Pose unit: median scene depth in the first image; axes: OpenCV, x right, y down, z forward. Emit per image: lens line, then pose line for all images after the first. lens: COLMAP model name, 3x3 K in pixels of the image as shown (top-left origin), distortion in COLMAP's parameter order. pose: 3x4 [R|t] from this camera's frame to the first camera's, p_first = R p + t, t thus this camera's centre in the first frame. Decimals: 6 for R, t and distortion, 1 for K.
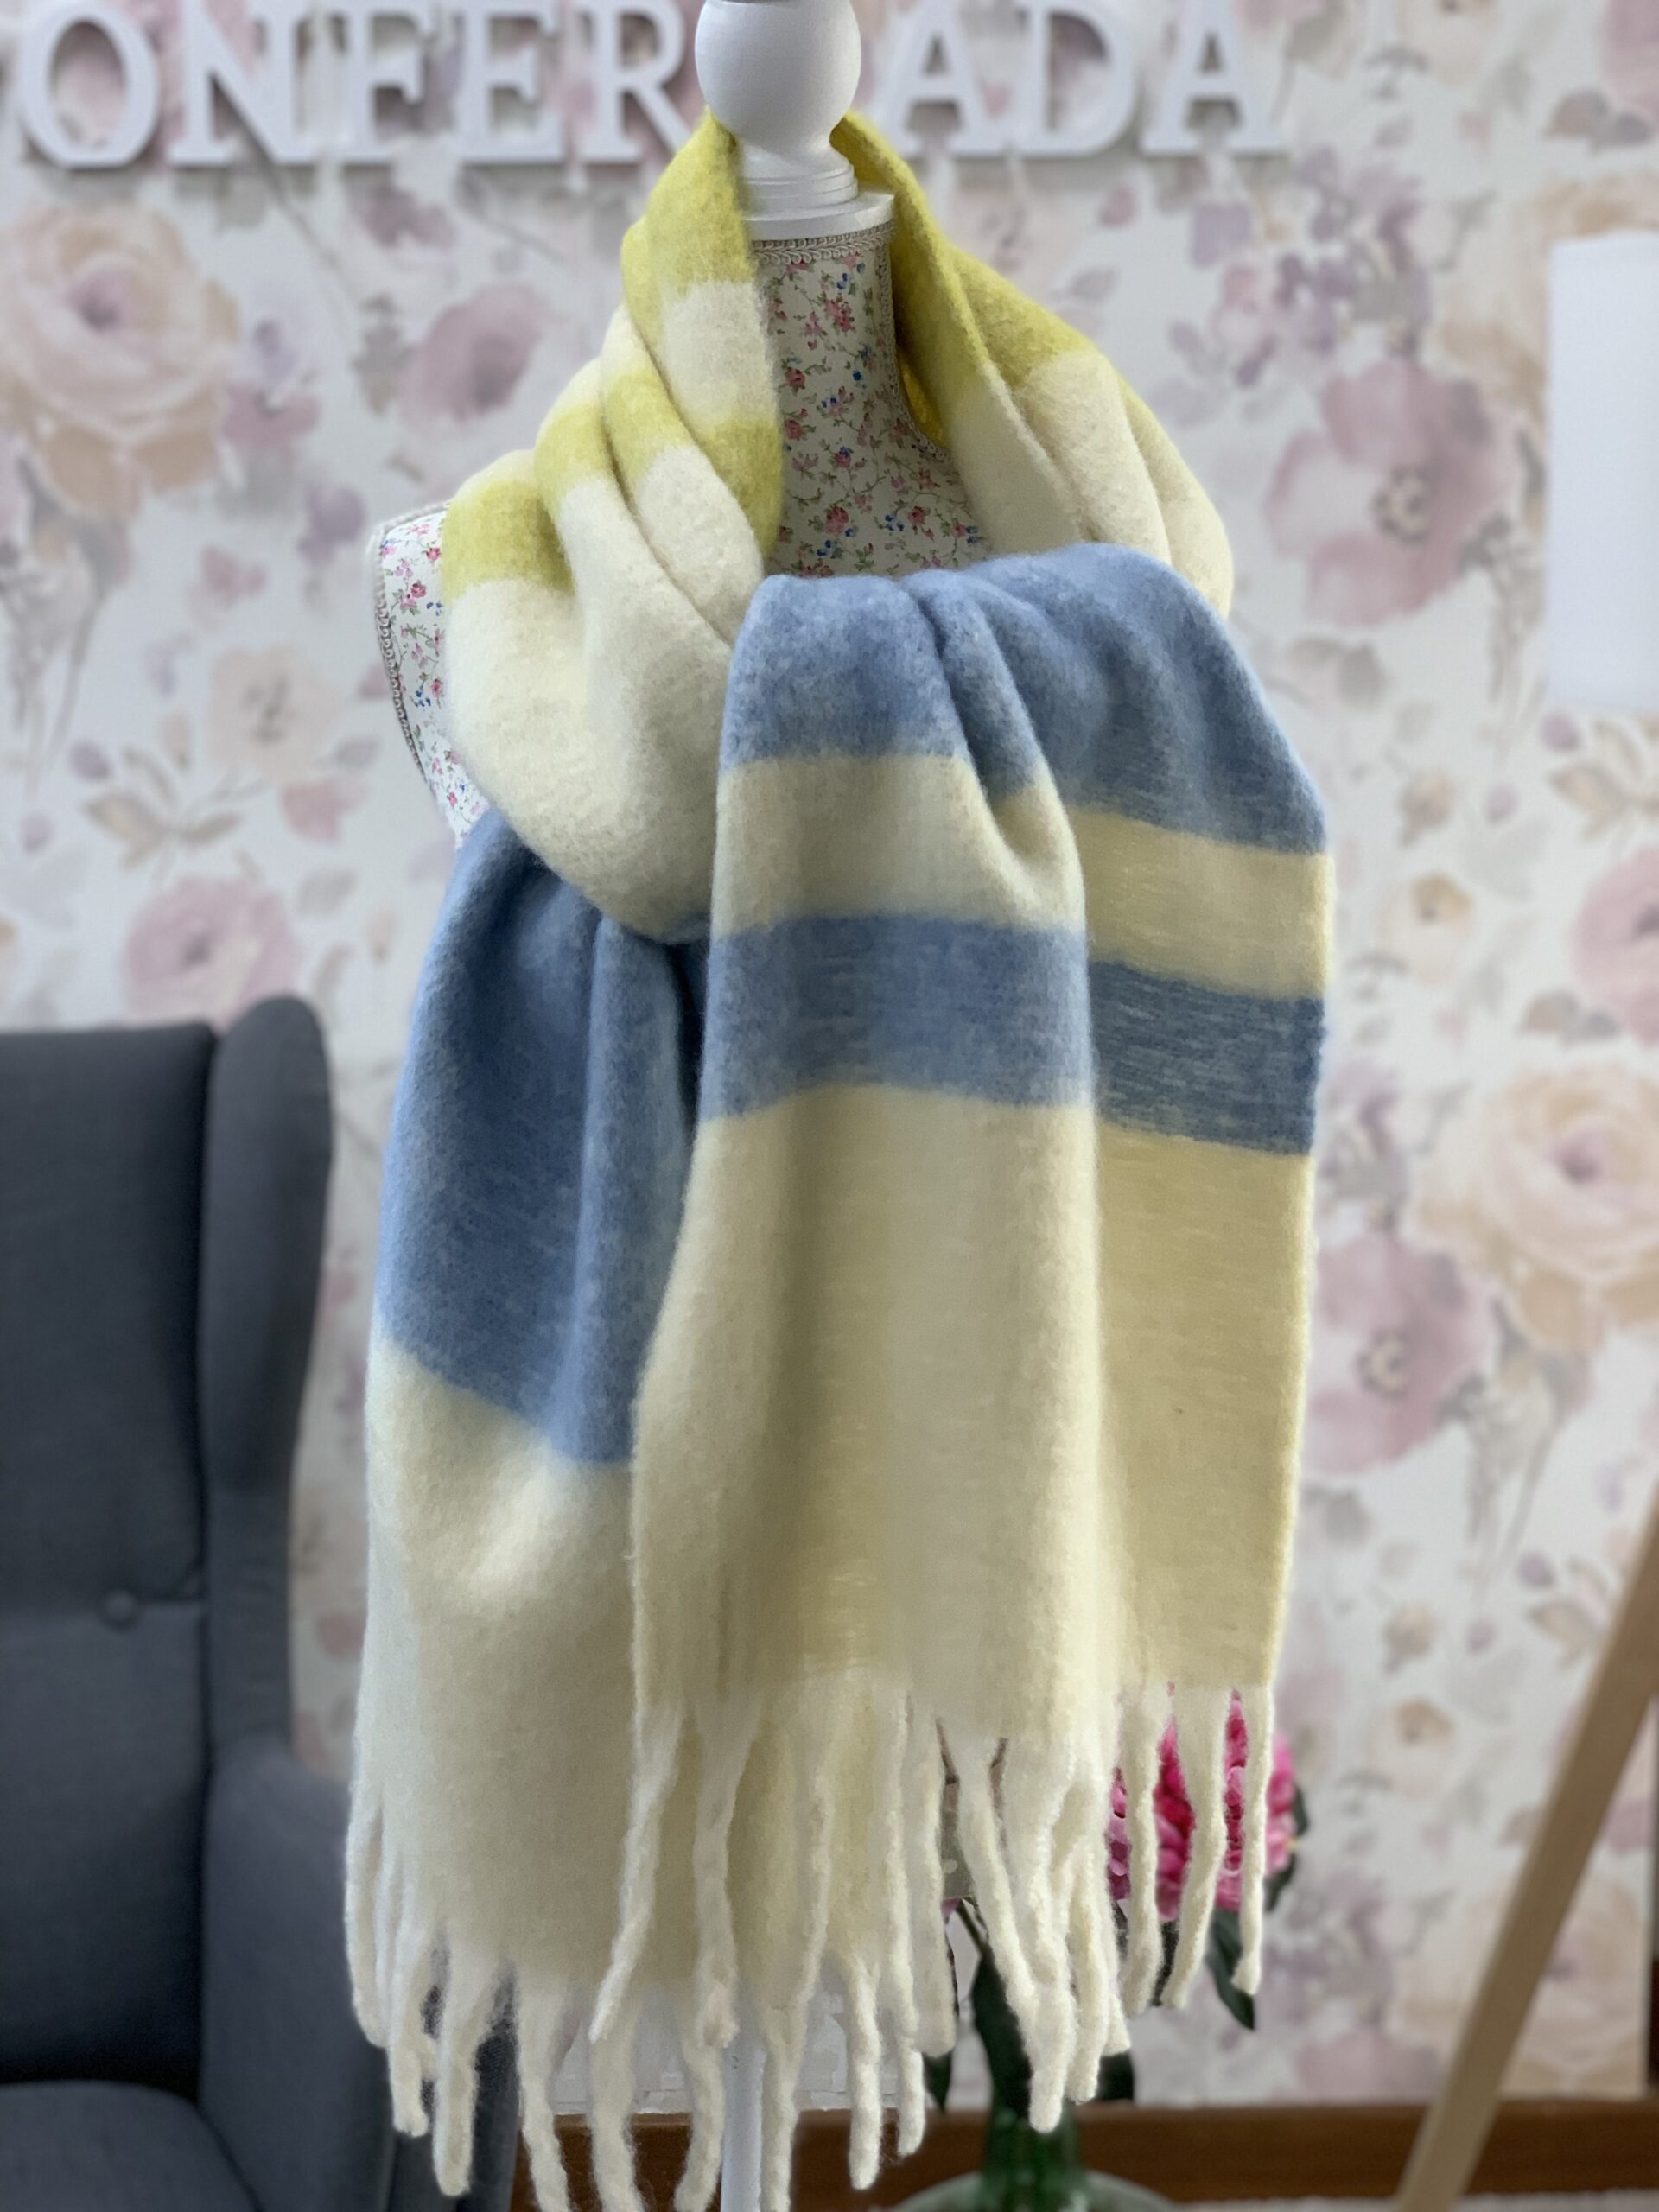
lens RADIAL K [[3348.7, 0, 829.5], [0, 3348.7, 1106.0], [0, 0, 1]] dist [-0.030241, 1.053571]
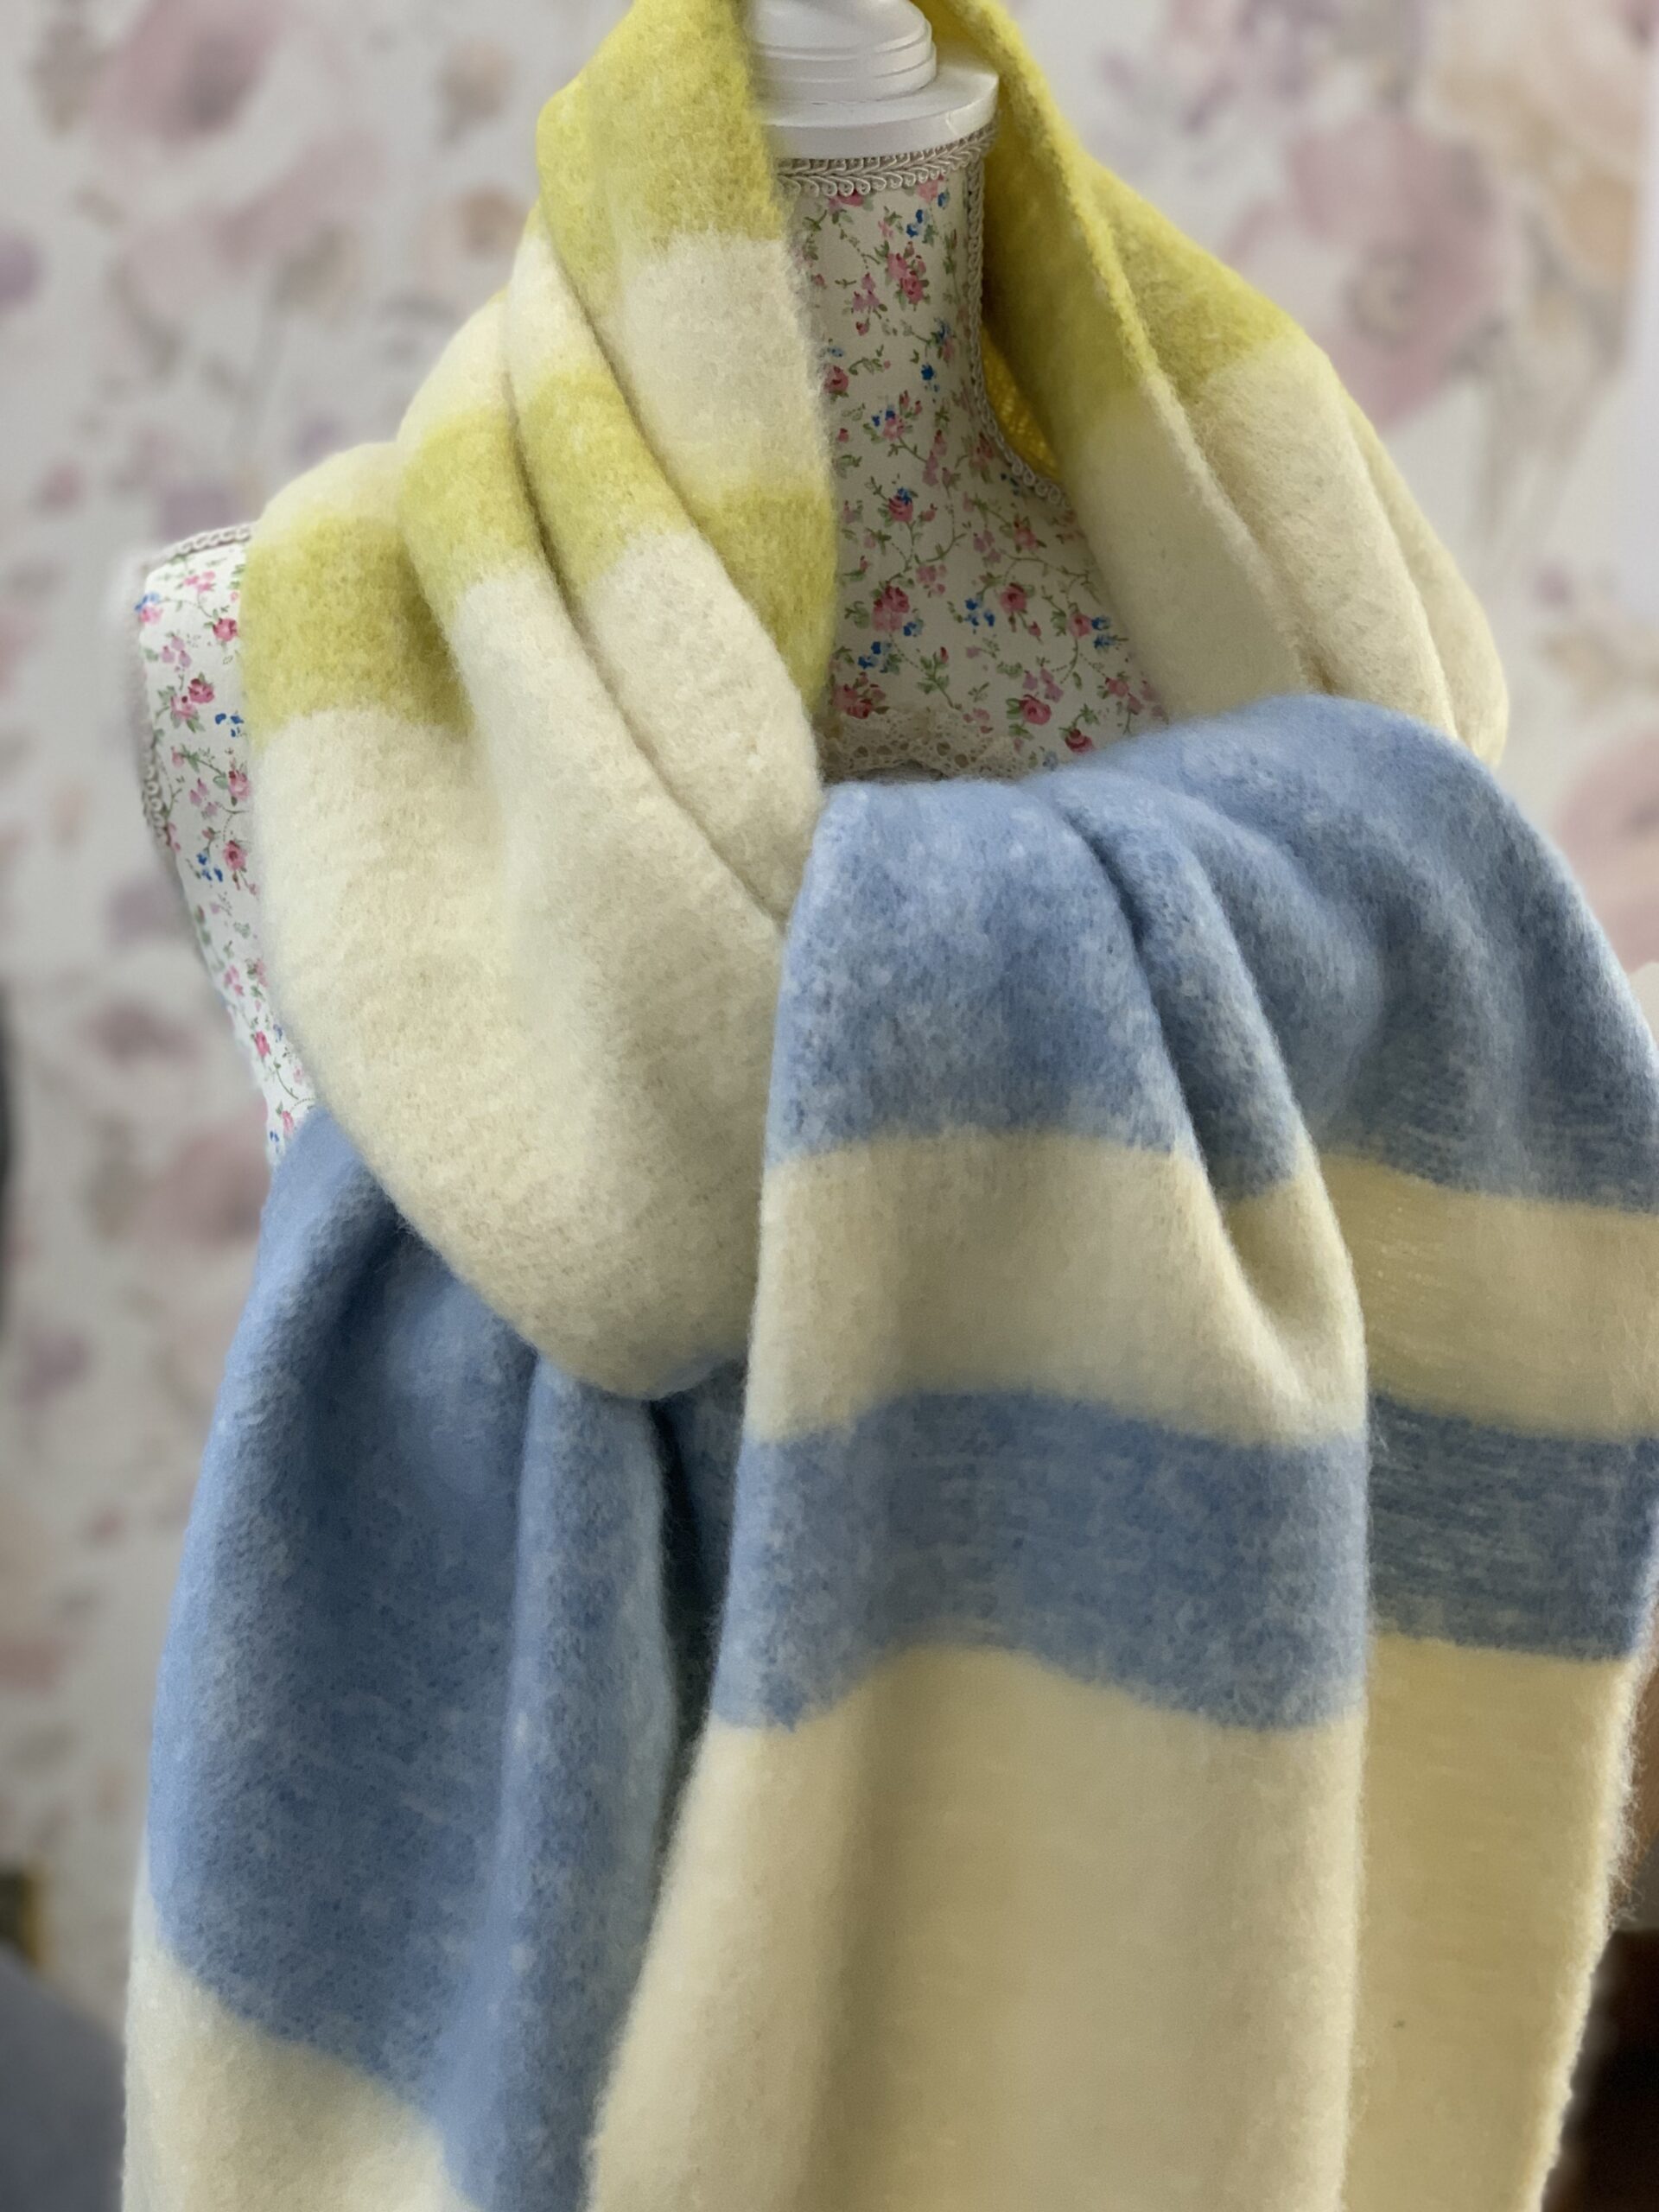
lens RADIAL K [[3375.0, 0, 829.5], [0, 3375.0, 1106.0], [0, 0, 1]] dist [0.019839, 0.200674]
pose [[0.994770, 0.006064, 0.101957, -0.076803], [-0.018768, 0.992091, 0.124112, -0.171340], [-0.100398, -0.125376, 0.987016, 0.396923]]
